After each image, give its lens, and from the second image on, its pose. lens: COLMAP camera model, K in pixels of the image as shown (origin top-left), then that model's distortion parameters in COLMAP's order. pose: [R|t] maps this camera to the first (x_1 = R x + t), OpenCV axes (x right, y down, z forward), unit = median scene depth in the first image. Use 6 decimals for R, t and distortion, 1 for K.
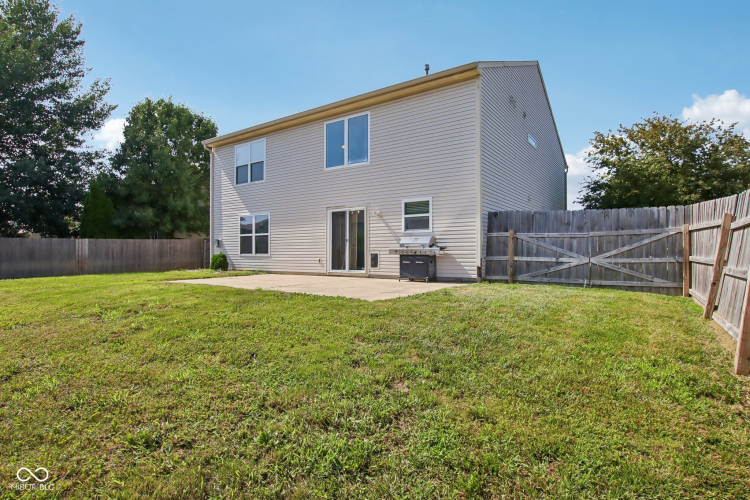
lens RADIAL K [[380.8, 0, 375.0], [0, 380.8, 250.0], [0, 0, 1]] dist [-0.000662, 0.000016]
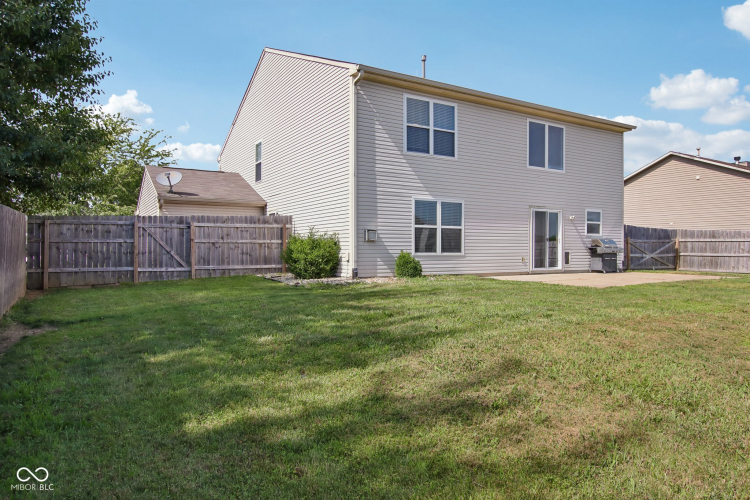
lens RADIAL K [[481.0, 0, 375.0], [0, 481.0, 250.0], [0, 0, 1]] dist [-0.001127, 0.117110]
pose [[0.401395, 0.001489, 0.915904, -1.669627], [-0.009744, 0.999949, 0.002645, 0.005324], [-0.915853, -0.009986, 0.401389, 1.002100]]
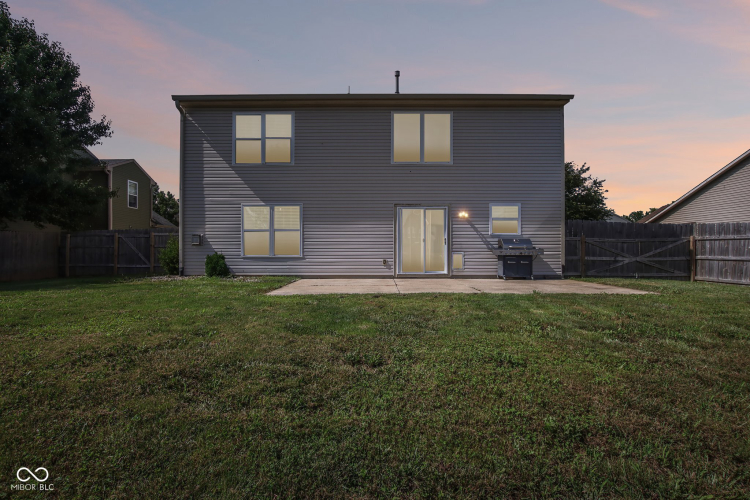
lens RADIAL K [[369.8, 0, 375.0], [0, 369.8, 250.0], [0, 0, 1]] dist [-0.002137, -0.000463]
pose [[0.822369, 0.005193, 0.568931, -0.781077], [-0.005585, 0.999984, -0.001054, 0.000432], [-0.568928, -0.002311, 0.822384, 0.335898]]
